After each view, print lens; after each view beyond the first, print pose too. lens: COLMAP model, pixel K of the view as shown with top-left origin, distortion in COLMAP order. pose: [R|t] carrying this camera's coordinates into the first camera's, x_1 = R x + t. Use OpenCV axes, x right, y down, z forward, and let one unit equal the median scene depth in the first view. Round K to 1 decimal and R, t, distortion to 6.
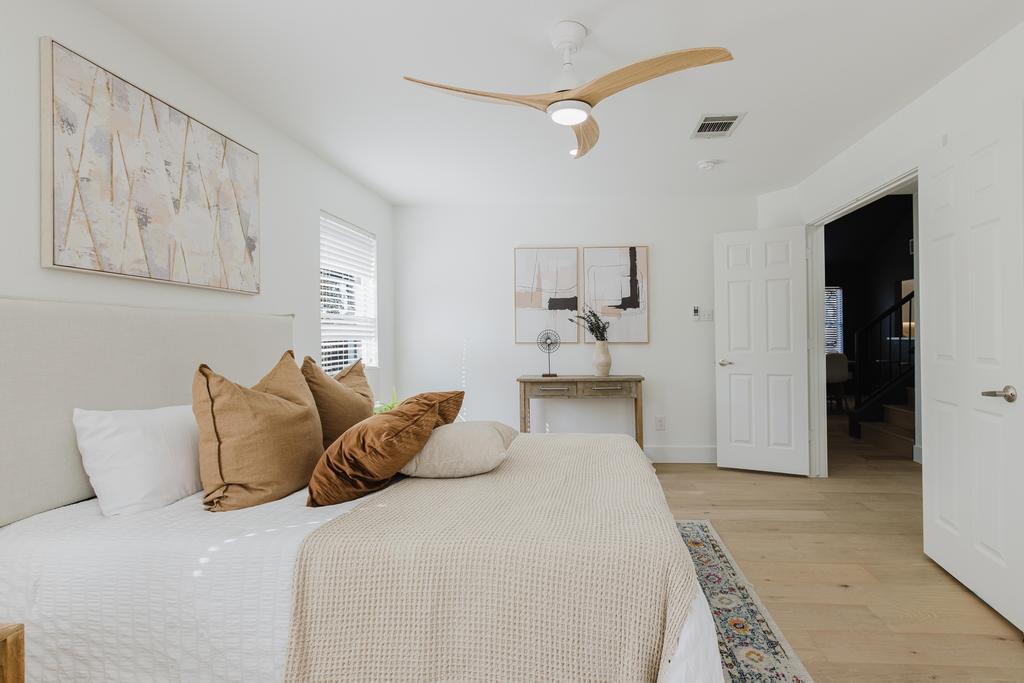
lens RADIAL K [[475.0, 0, 512.0], [0, 475.0, 341.5], [0, 0, 1]] dist [-0.002739, -0.000374]
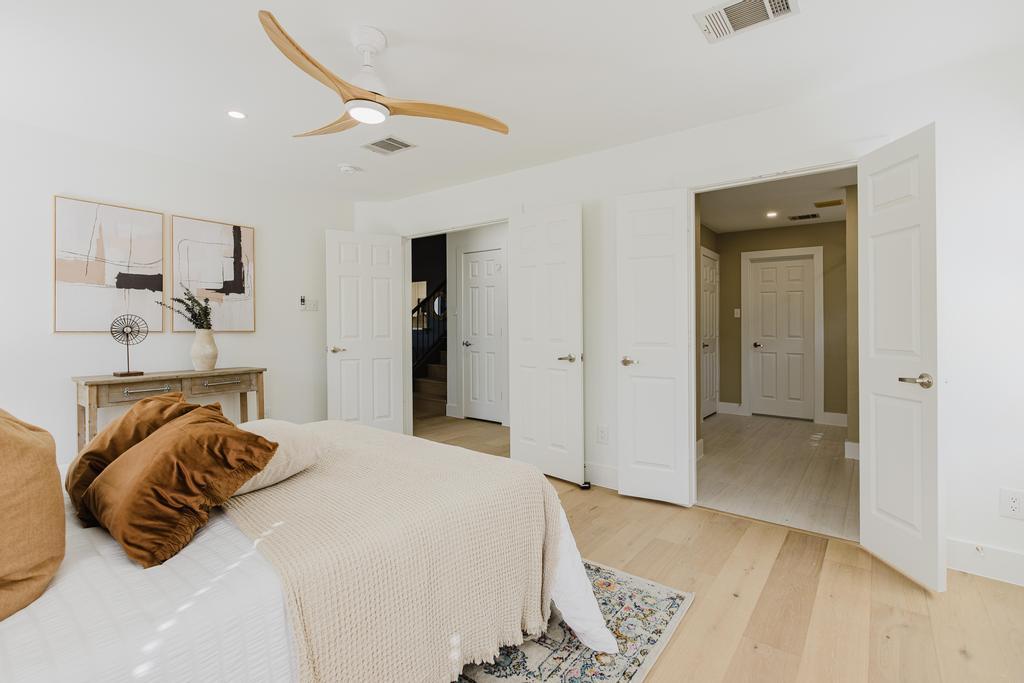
lens RADIAL K [[479.6, 0, 515.0], [0, 479.6, 329.5], [0, 0, 1]] dist [0.000151, 0.000612]
pose [[0.544913, 0.003641, 0.838484, -0.230098], [-0.000177, 0.999991, -0.004227, 0.002454], [-0.838492, 0.002154, 0.544909, 0.057113]]
